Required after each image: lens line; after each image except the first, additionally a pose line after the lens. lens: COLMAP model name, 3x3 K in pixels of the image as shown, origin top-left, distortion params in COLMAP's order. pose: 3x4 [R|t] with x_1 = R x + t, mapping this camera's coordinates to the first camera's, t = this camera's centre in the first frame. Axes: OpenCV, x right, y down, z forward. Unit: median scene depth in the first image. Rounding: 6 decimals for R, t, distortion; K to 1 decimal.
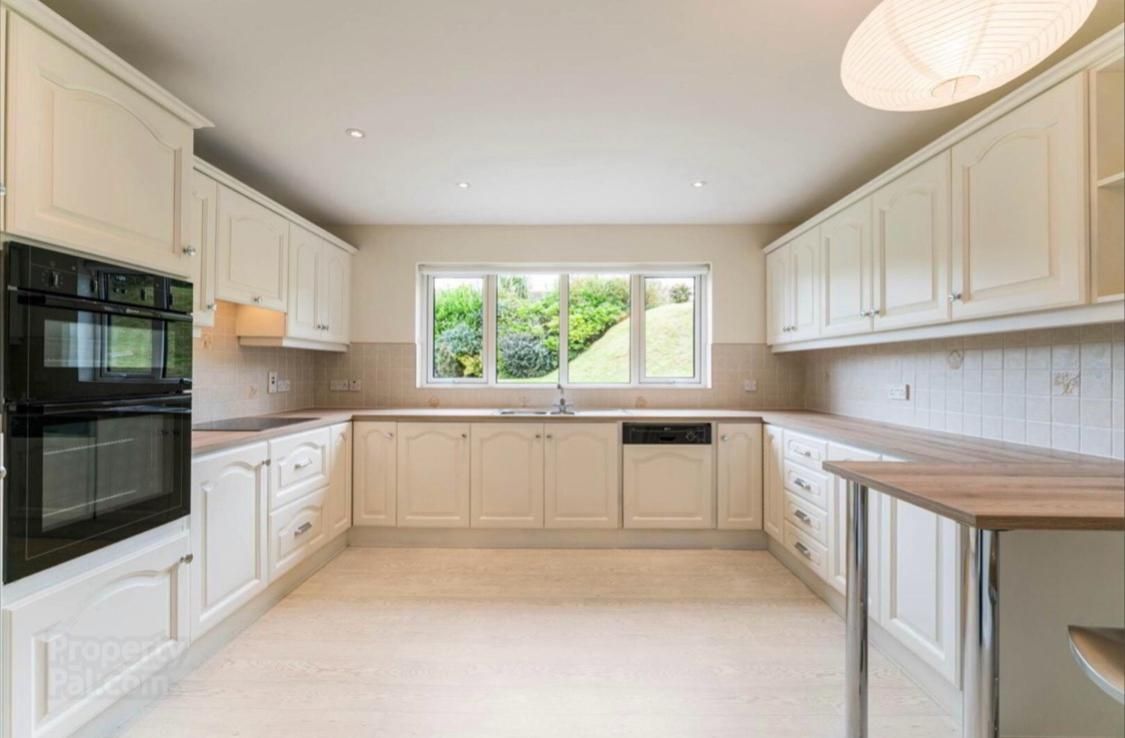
lens RADIAL K [[472.2, 0, 561.5], [0, 472.2, 369.8], [0, 0, 1]] dist [-0.004397, -0.000881]
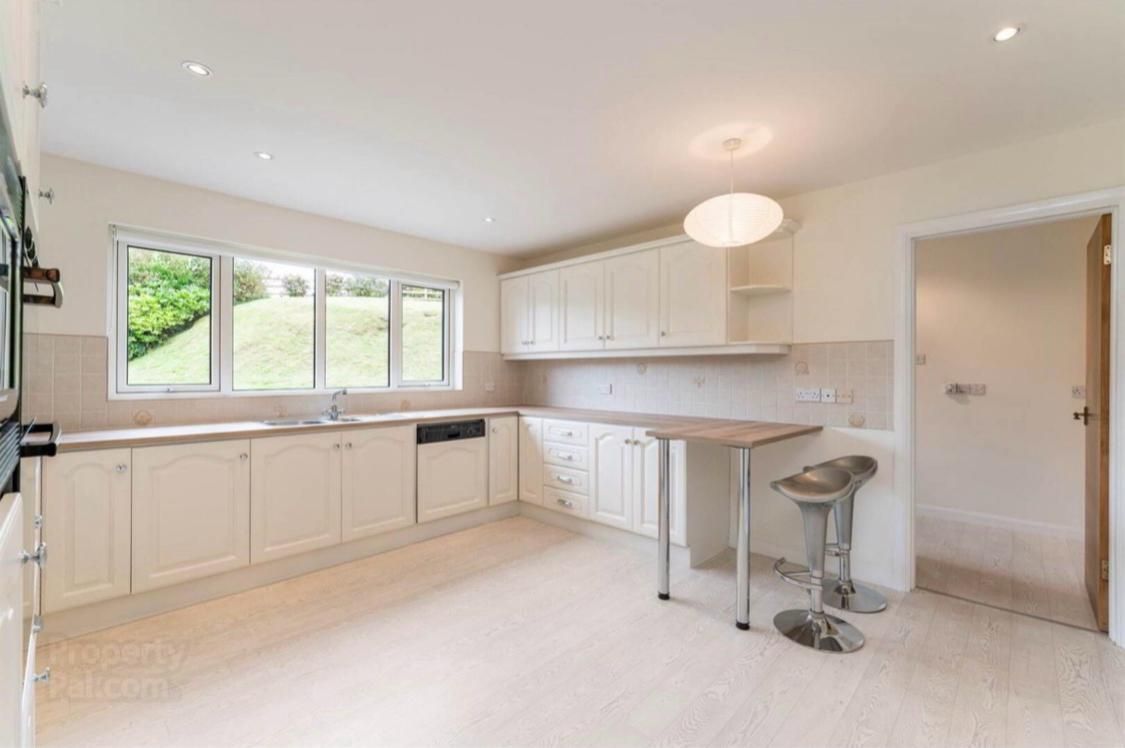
lens RADIAL K [[482.7, 0, 562.1], [0, 482.7, 372.9], [0, 0, 1]] dist [0.003787, -0.000119]
pose [[0.686146, -0.000113, 0.727464, -0.435715], [-0.003530, 0.999988, 0.003484, -0.008217], [-0.727456, -0.004959, 0.686137, 0.019522]]
